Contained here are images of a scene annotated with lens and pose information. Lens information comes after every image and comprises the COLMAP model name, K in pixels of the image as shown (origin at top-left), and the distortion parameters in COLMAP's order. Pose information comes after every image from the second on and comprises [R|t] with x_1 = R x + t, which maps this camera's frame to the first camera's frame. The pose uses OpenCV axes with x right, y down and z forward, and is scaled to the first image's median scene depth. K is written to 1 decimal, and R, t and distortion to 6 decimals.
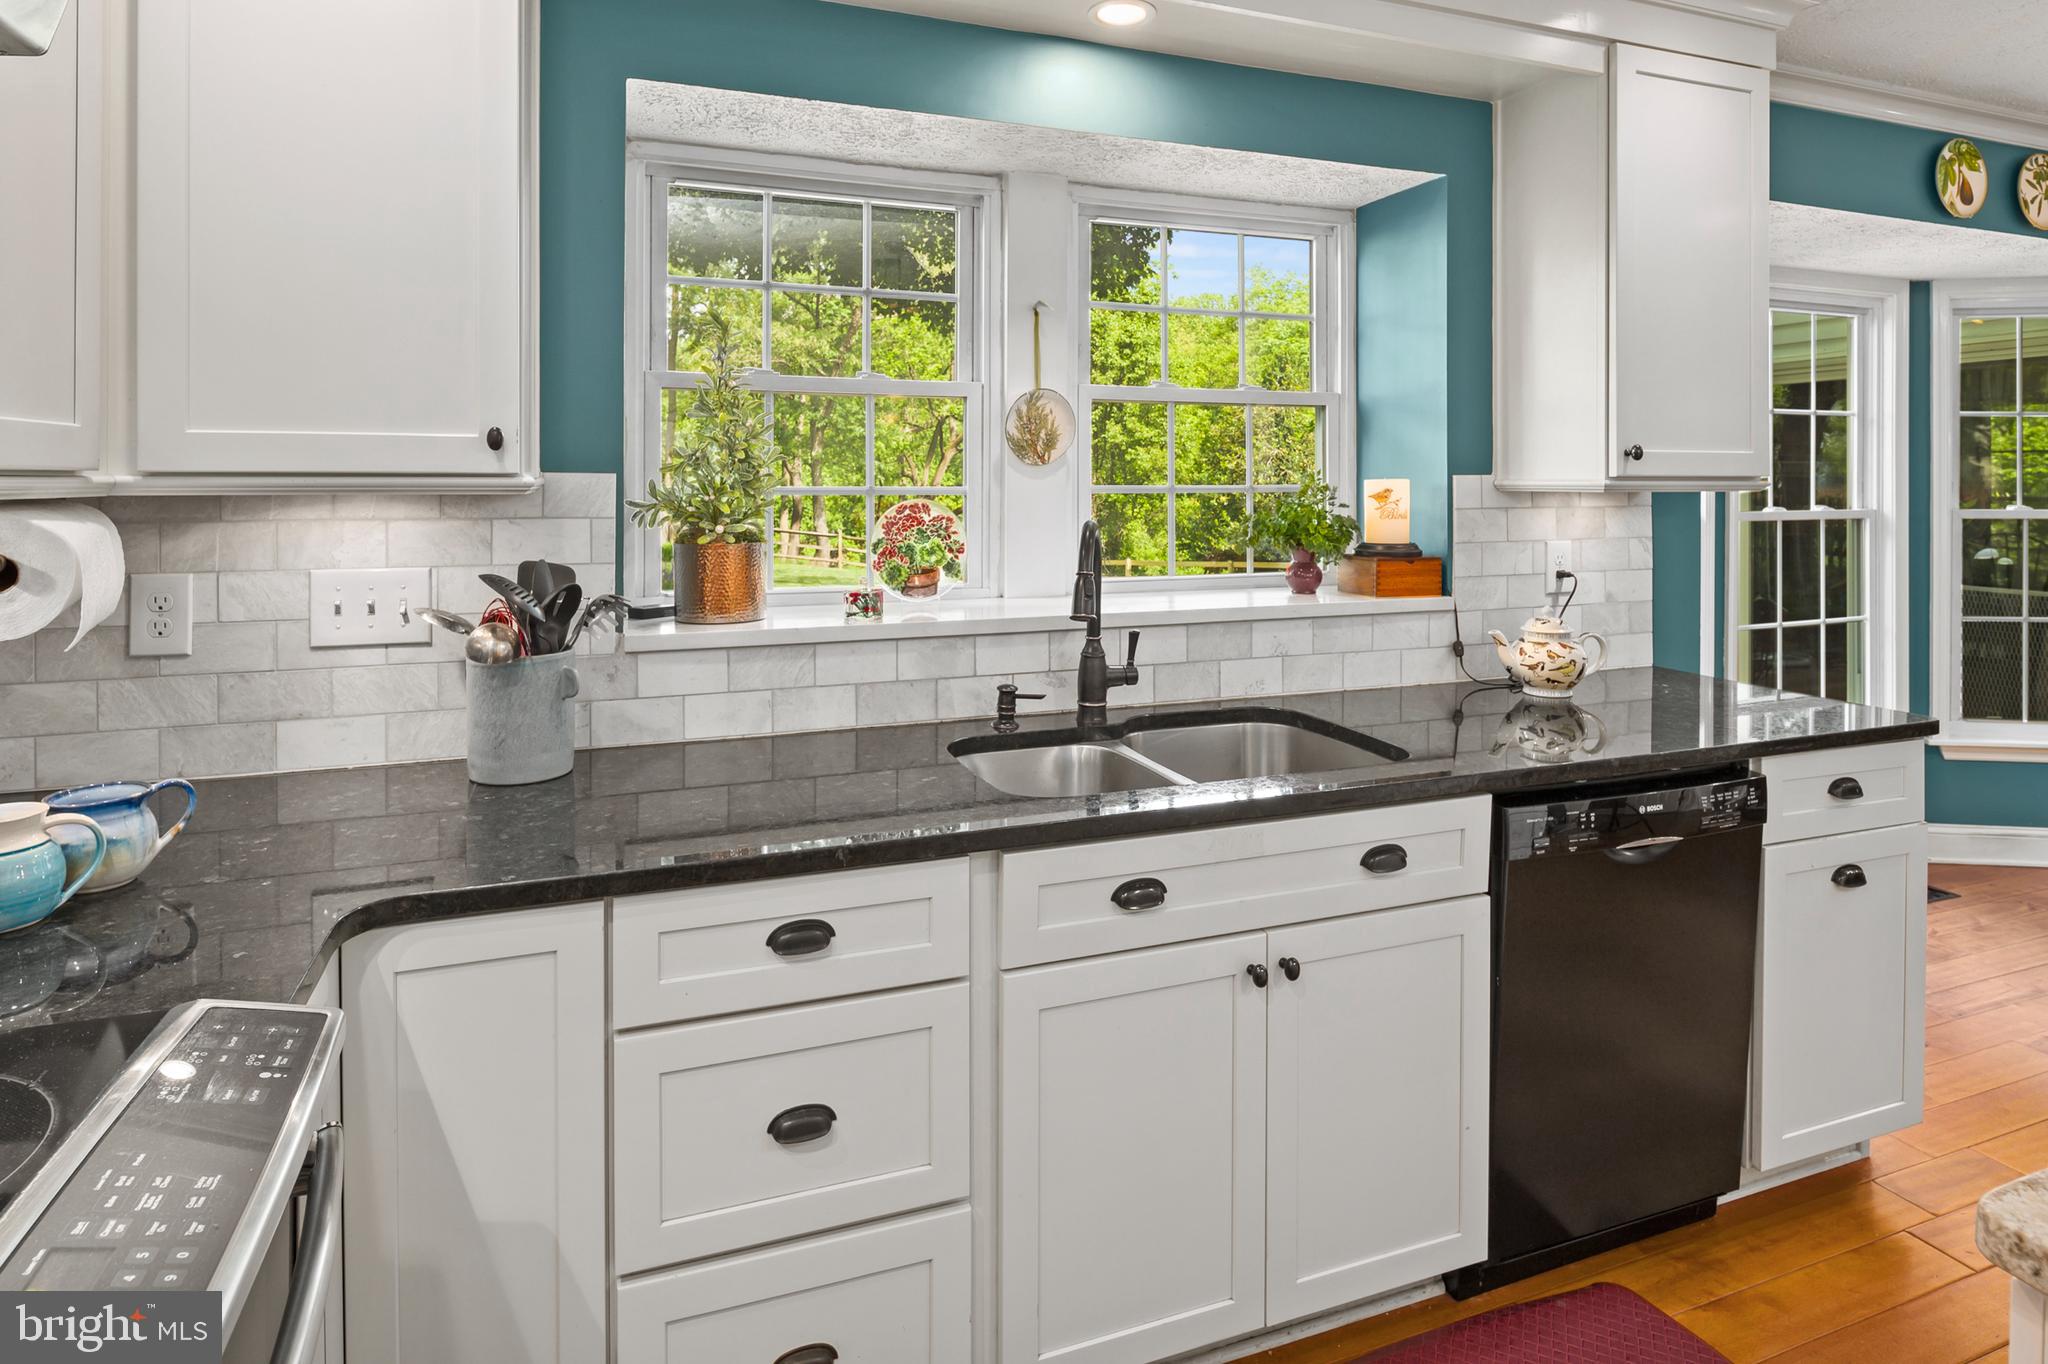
lens RADIAL K [[1085.0, 0, 993.1], [0, 1085.0, 538.1], [0, 0, 1]] dist [0.000291, -0.000240]
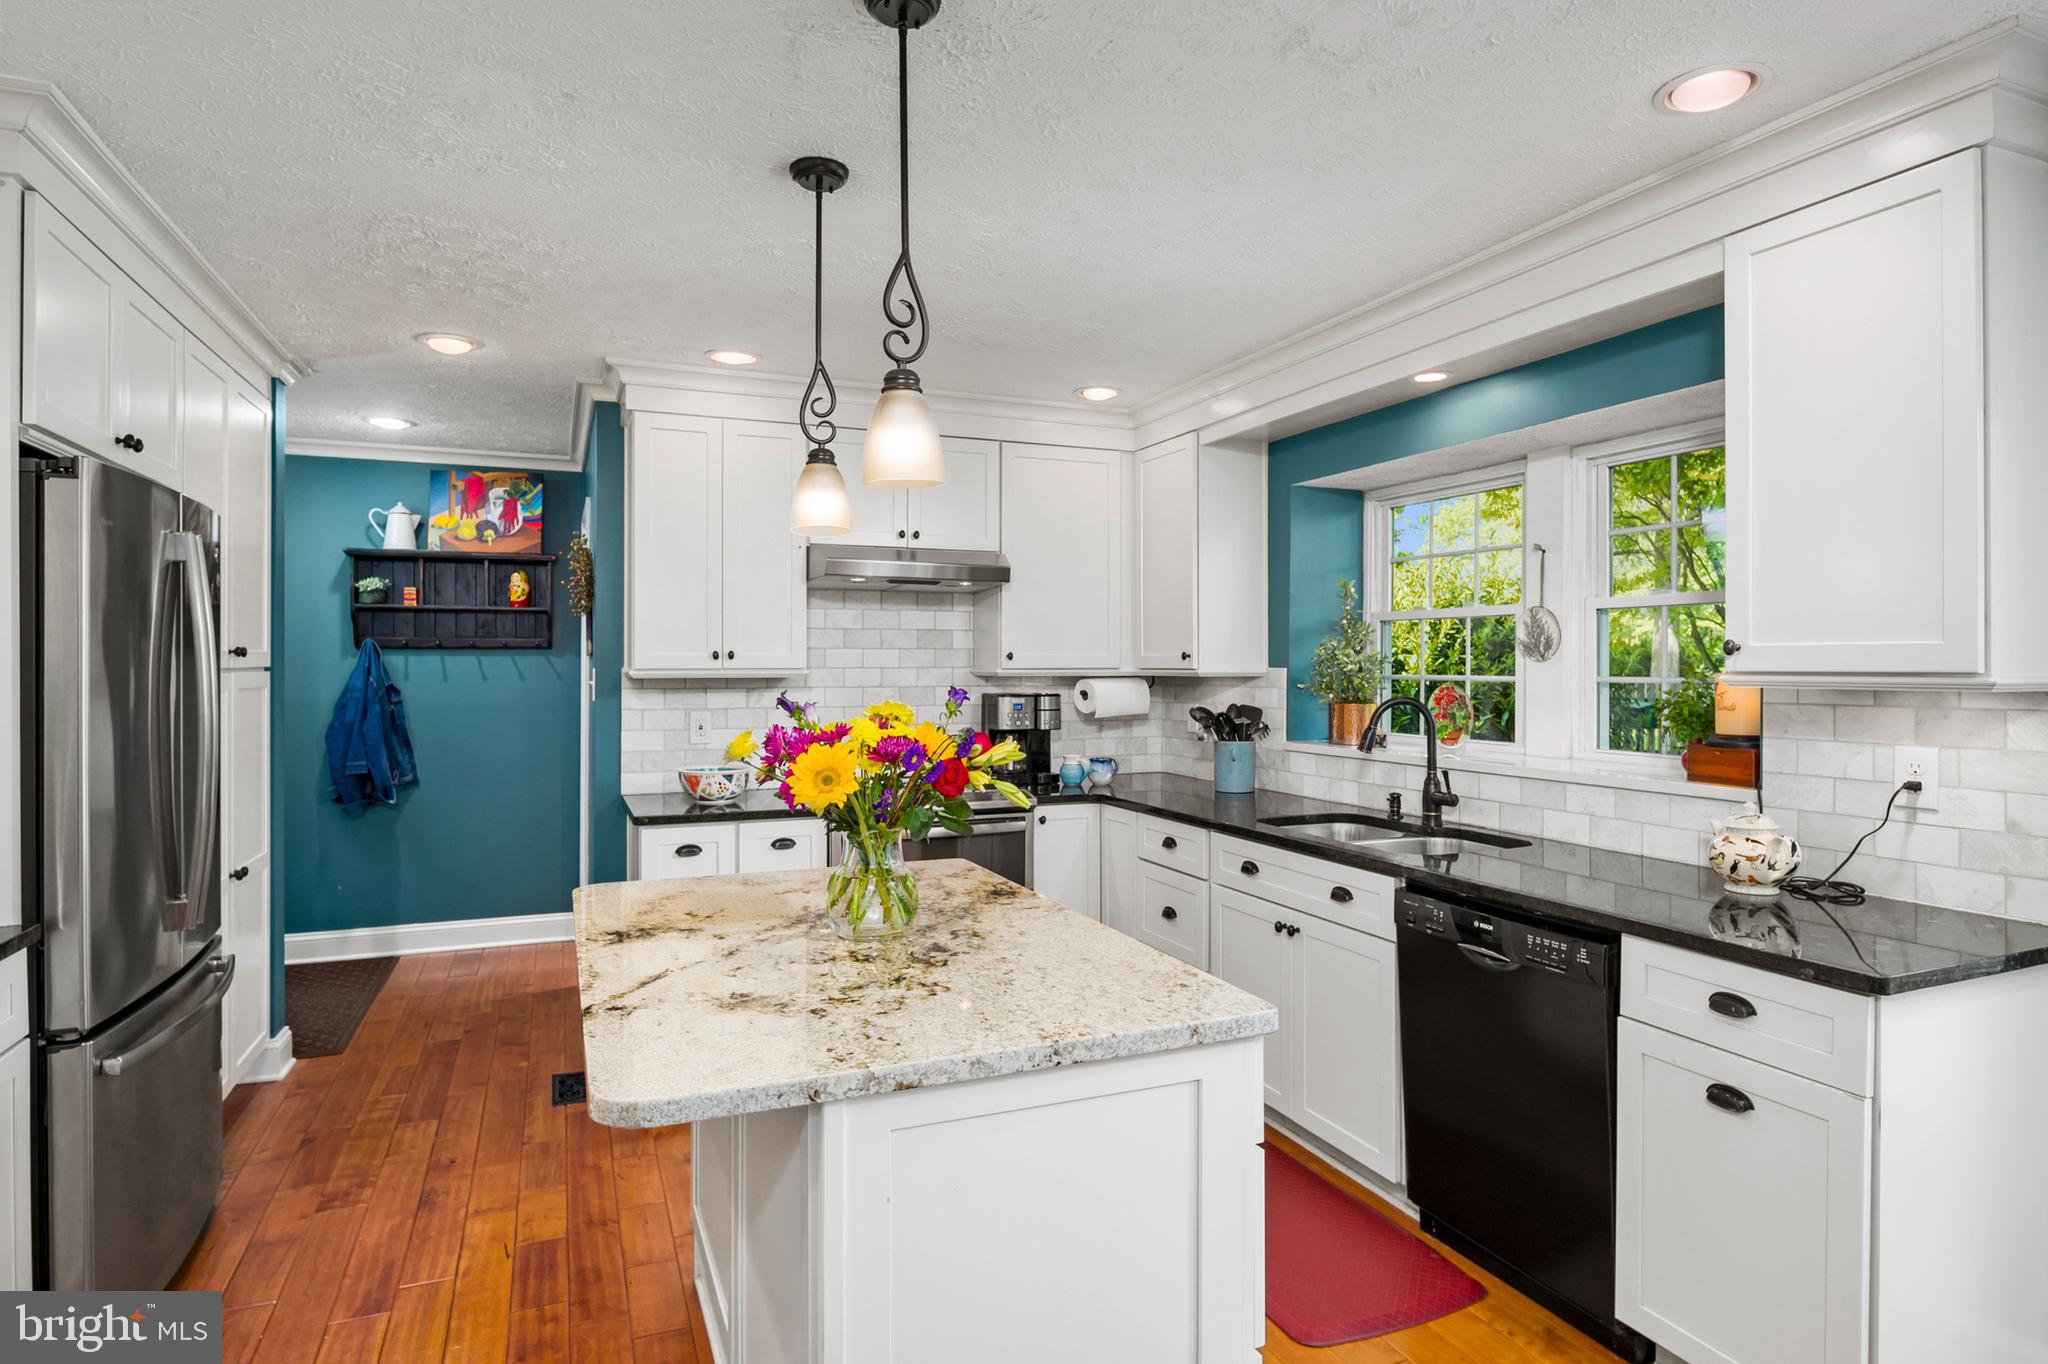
lens RADIAL K [[1118.1, 0, 1017.0], [0, 1118.1, 664.4], [0, 0, 1]] dist [-0.000079, -0.000074]
pose [[0.043586, 0.001376, -0.999049, 1.708085], [-0.041180, 0.999152, -0.000421, -0.040789], [0.998201, 0.041159, 0.043606, 0.313356]]
